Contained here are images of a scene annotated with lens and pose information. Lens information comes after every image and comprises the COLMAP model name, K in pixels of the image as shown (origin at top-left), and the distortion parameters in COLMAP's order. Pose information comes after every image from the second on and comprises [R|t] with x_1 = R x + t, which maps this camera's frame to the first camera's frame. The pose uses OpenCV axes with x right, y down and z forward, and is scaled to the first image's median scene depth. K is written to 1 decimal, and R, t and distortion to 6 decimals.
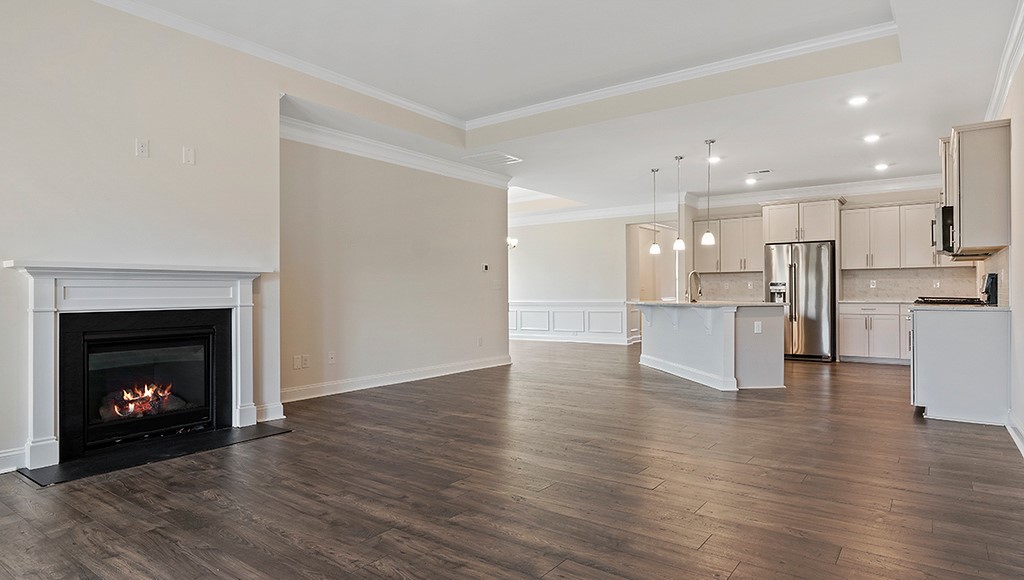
lens RADIAL K [[575.4, 0, 520.8], [0, 575.4, 289.2], [0, 0, 1]] dist [0.017660, 0.002080]
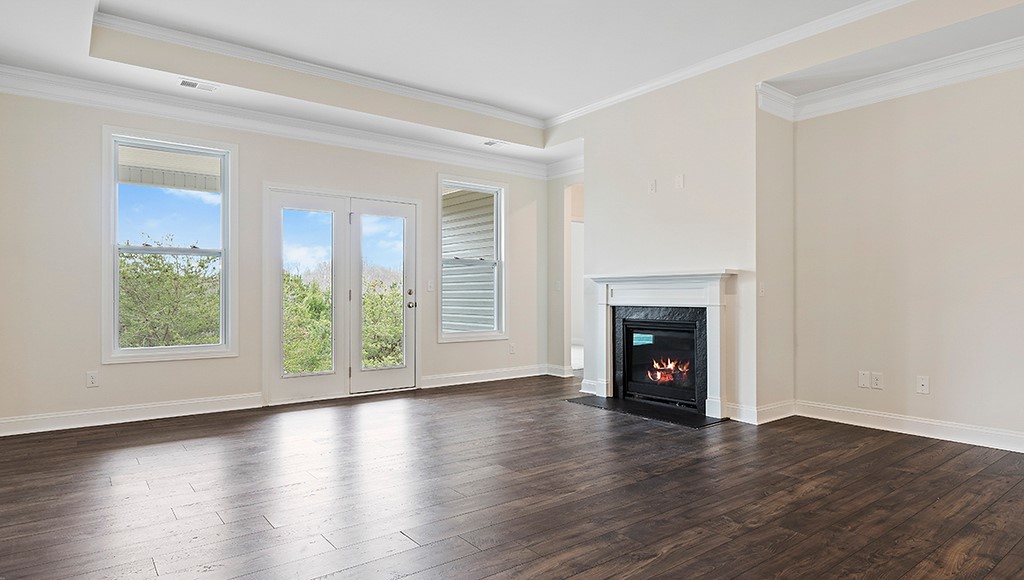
lens RADIAL K [[575.4, 0, 511.0], [0, 575.4, 292.0], [0, 0, 1]] dist [0.017660, 0.002080]
pose [[-0.270158, 0.011119, -0.962752, 0.743758], [0.013085, 0.999883, 0.007876, -0.010268], [0.962727, -0.010470, -0.270272, 1.030111]]
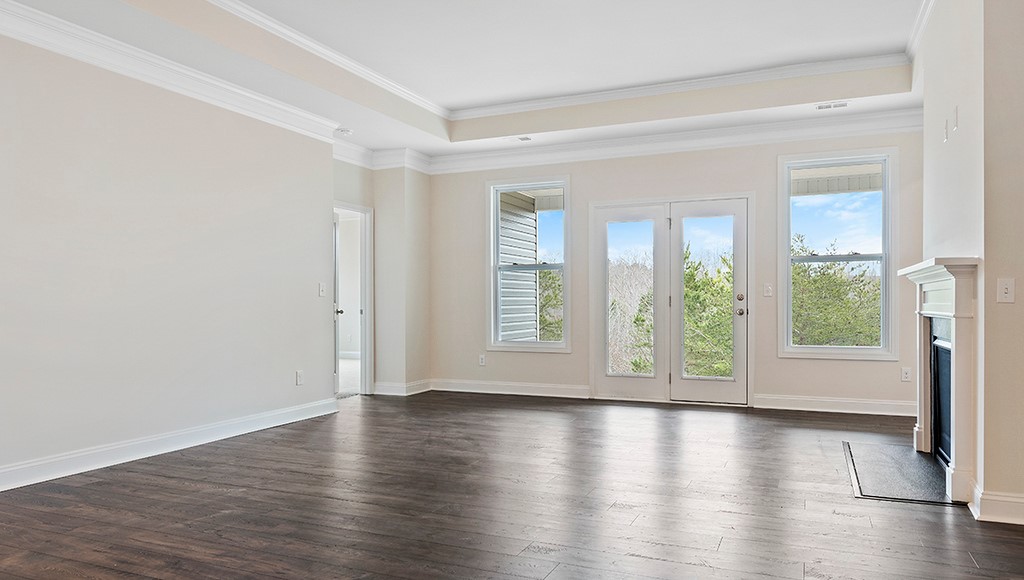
lens RADIAL K [[707.2, 0, 507.2], [0, 707.2, 300.2], [0, 0, 1]] dist [0.004605, 0.000988]
pose [[-0.979187, 0.005399, -0.202886, 0.223084], [0.007997, 0.999896, -0.011988, 0.020499], [0.202800, -0.013361, -0.979129, 1.895119]]
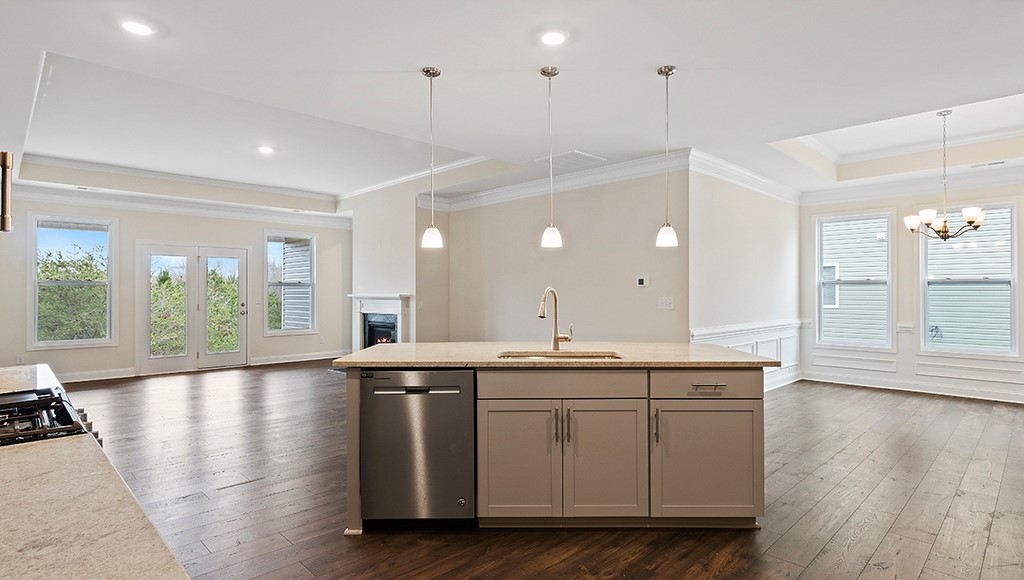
lens RADIAL K [[544.6, 0, 513.2], [0, 544.6, 287.0], [0, 0, 1]] dist [0.035521, 0.000199]
pose [[-0.183852, 0.008006, -0.982921, 1.422927], [0.012562, 0.999904, 0.005795, -0.075129], [0.982874, -0.011282, -0.183935, 1.917925]]
